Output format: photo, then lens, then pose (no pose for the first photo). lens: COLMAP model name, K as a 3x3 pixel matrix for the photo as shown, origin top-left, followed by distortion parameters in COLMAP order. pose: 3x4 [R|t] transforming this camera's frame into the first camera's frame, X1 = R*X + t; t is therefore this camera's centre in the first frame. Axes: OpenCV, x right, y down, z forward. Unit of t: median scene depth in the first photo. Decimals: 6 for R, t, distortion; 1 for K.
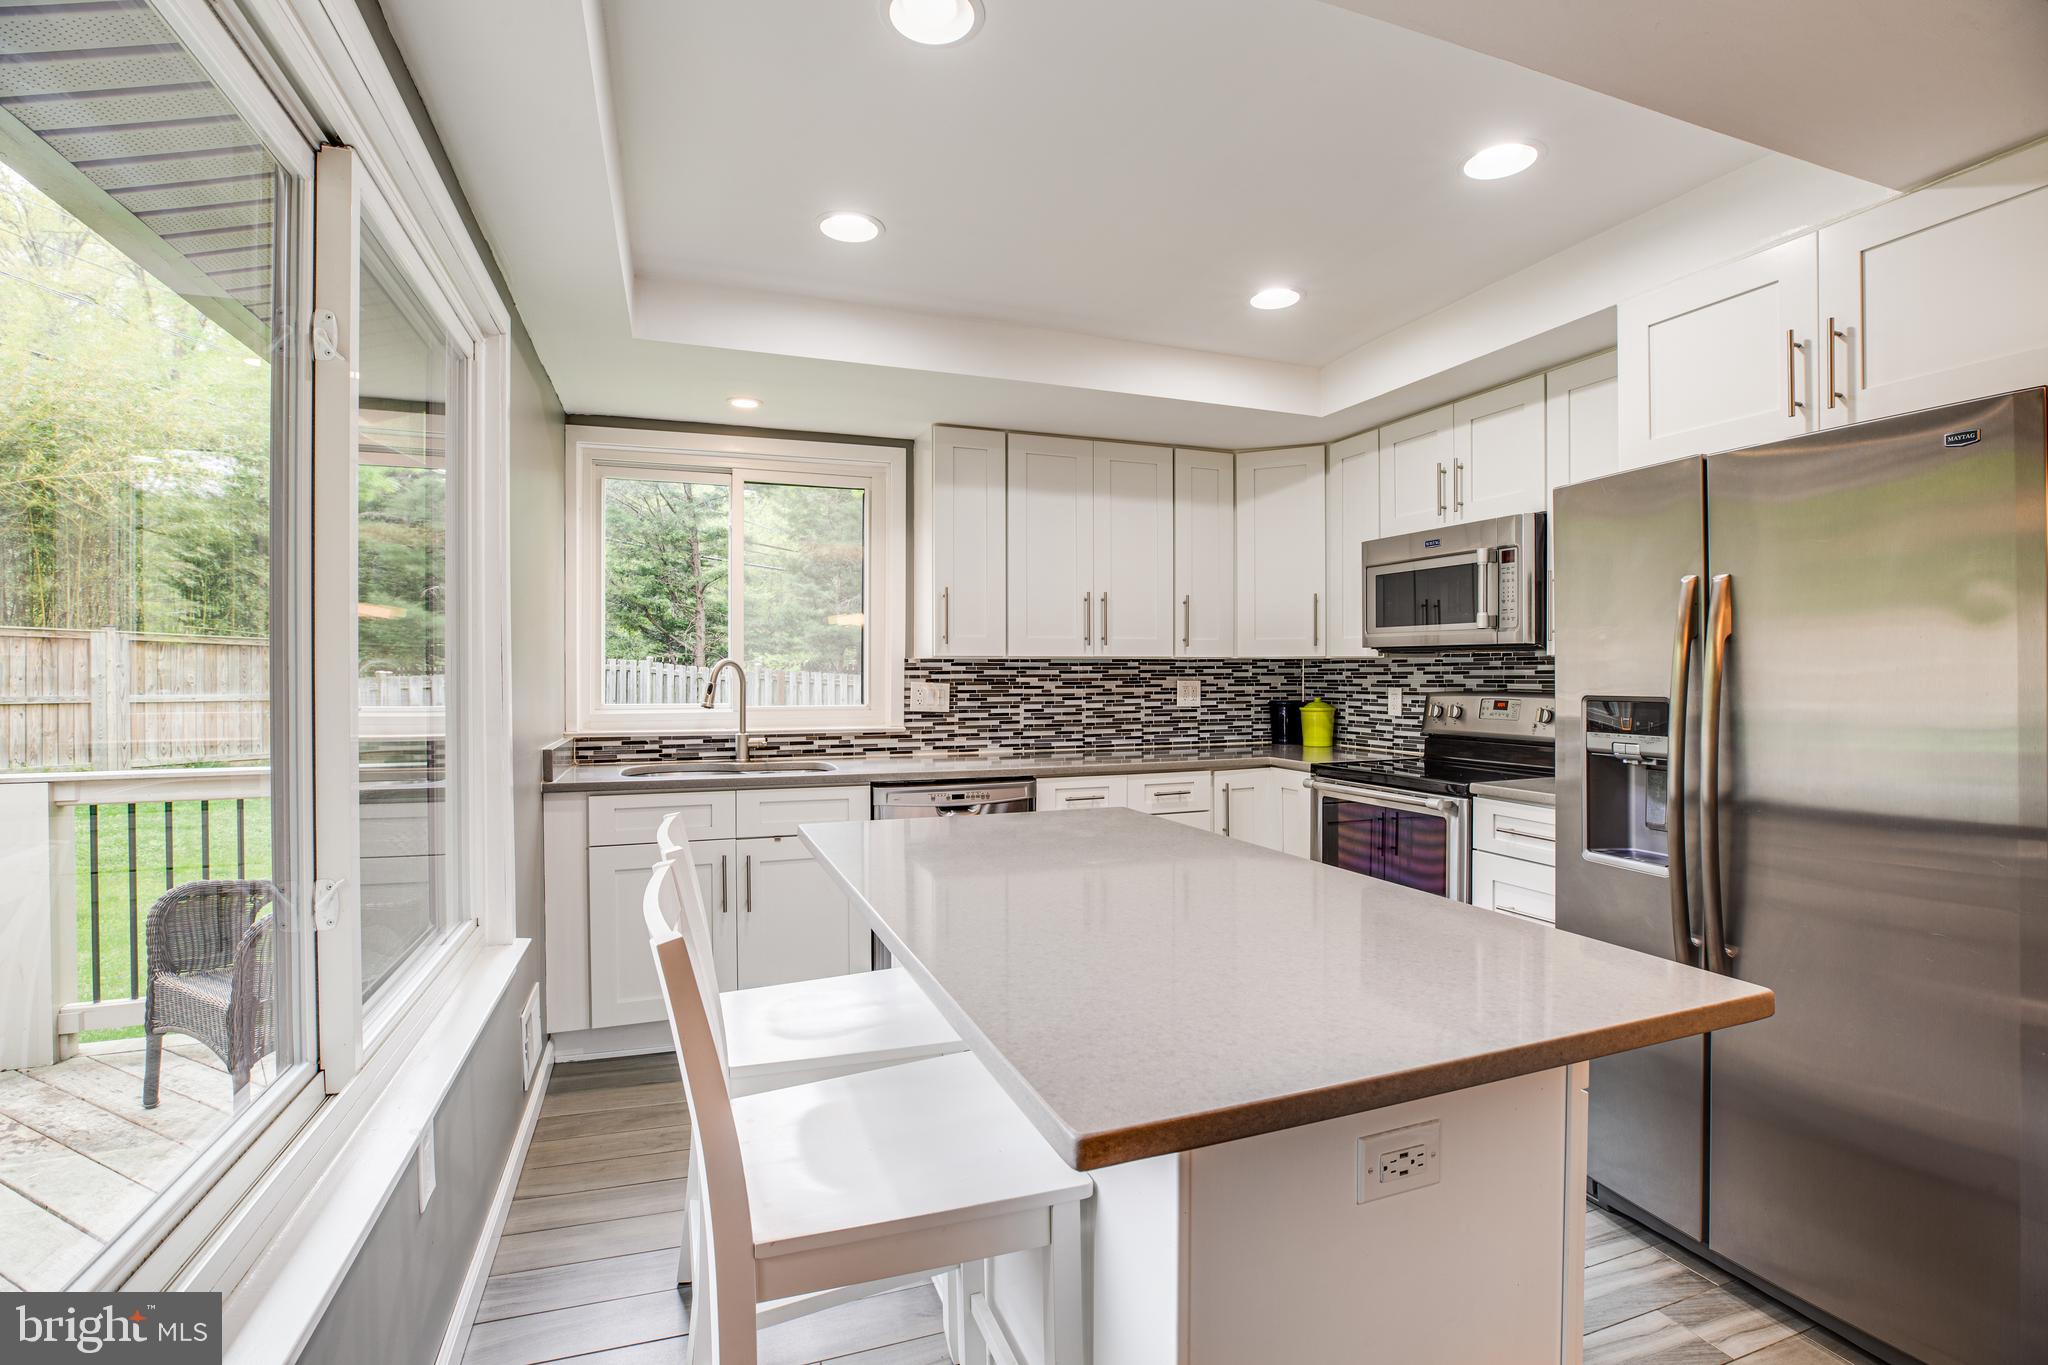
lens RADIAL K [[926.0, 0, 1016.6], [0, 926.0, 680.0], [0, 0, 1]] dist [-0.028258, 0.000663]
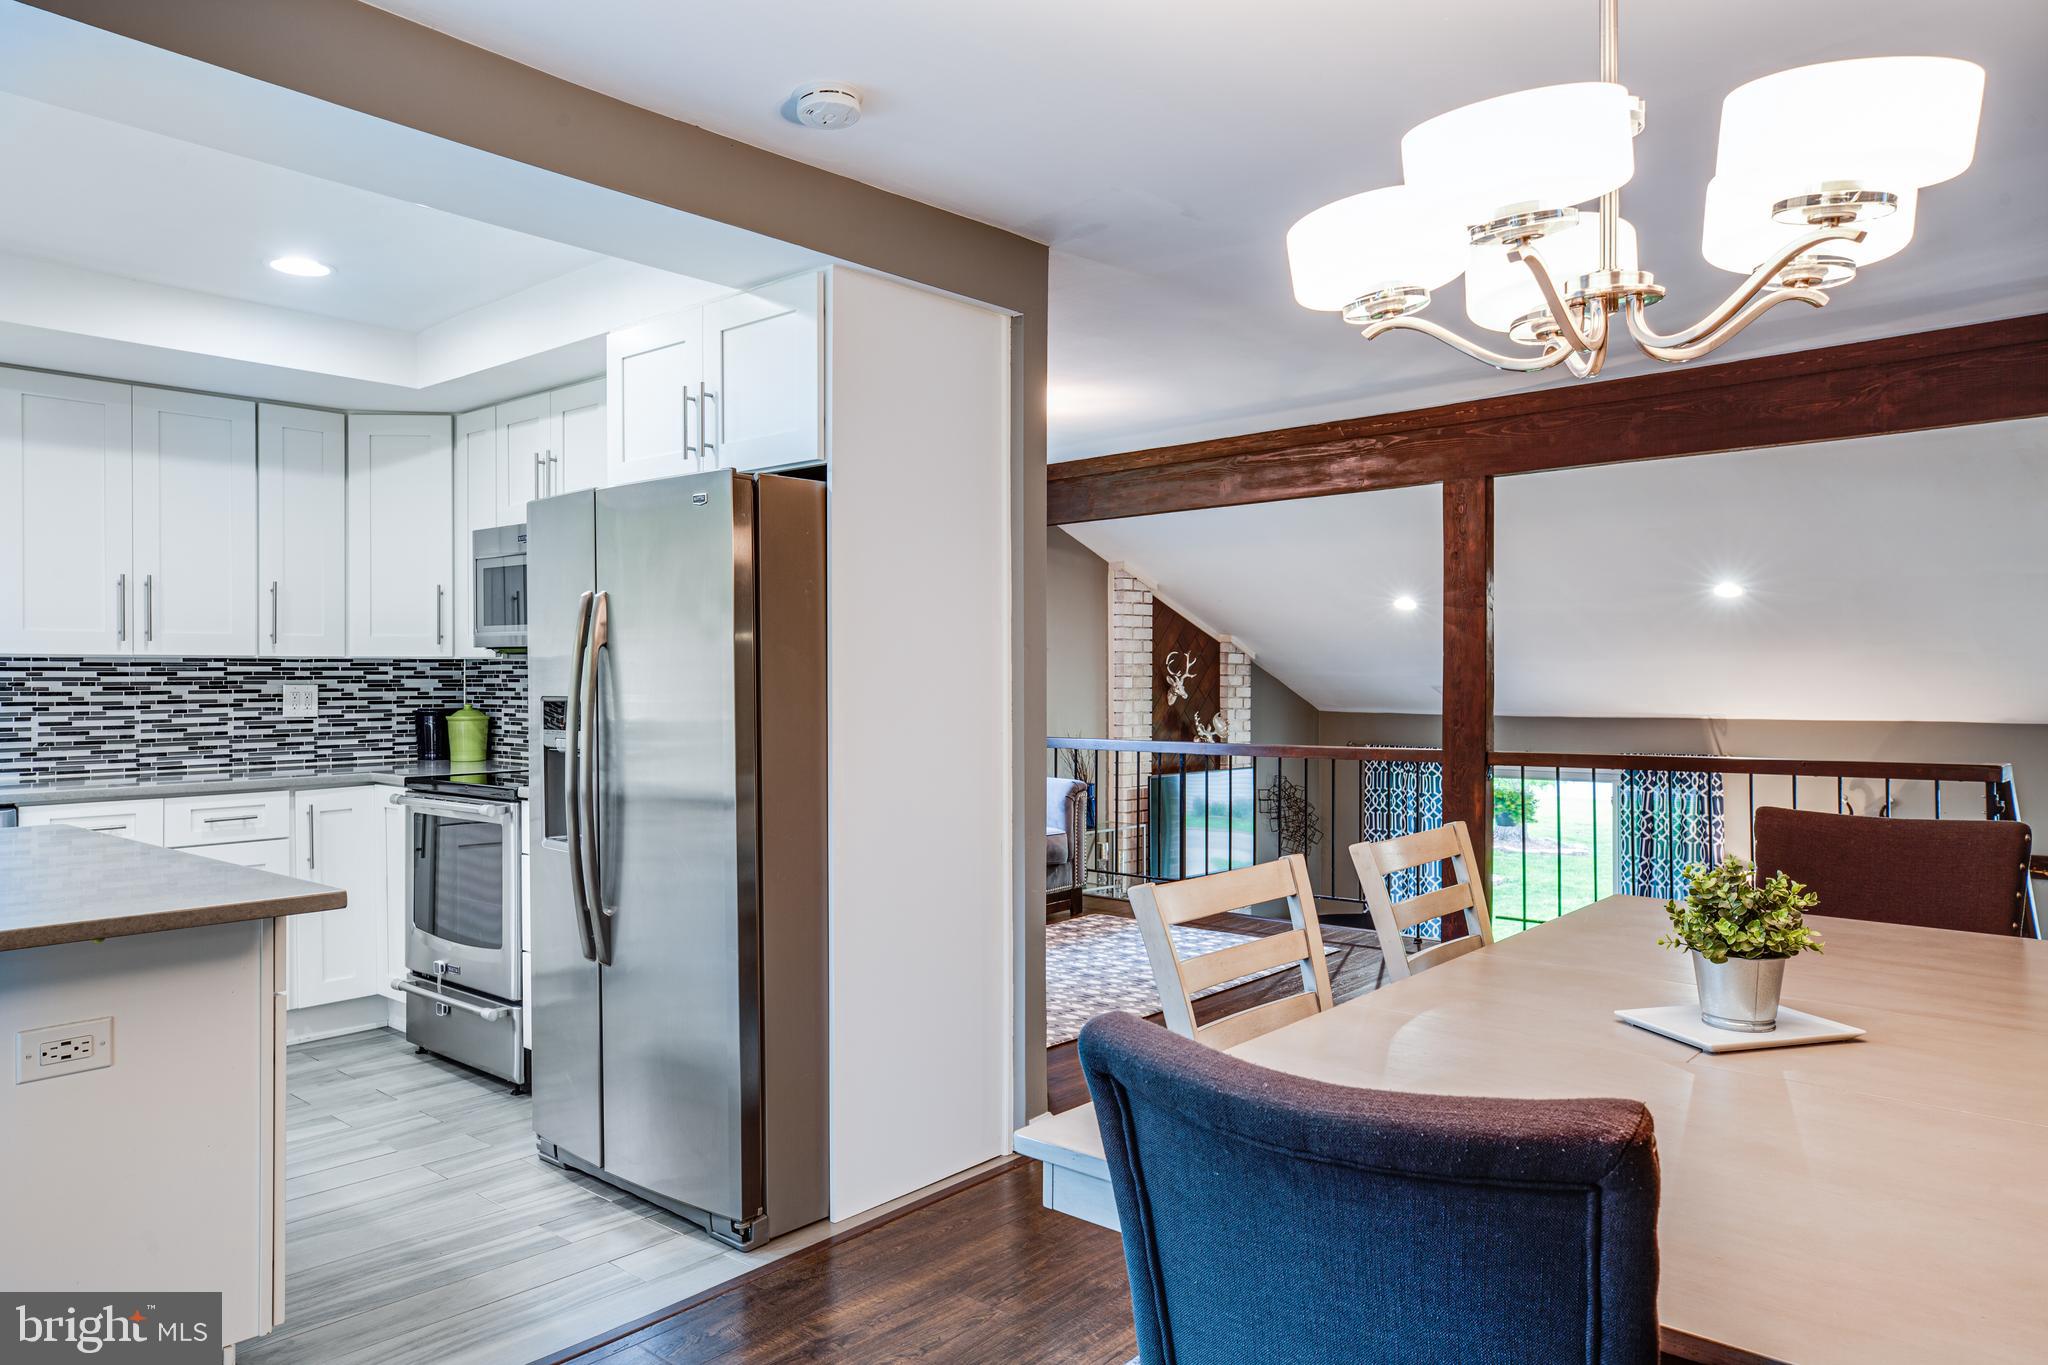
lens RADIAL K [[1356.2, 0, 1024.0], [0, 1356.2, 682.5], [0, 0, 1]] dist [-0.000561, 0.002387]
pose [[0.882609, -0.001390, 0.470106, 0.196235], [0.002752, 0.999994, -0.002210, 0.003039], [-0.470100, 0.003244, 0.882607, -0.369825]]
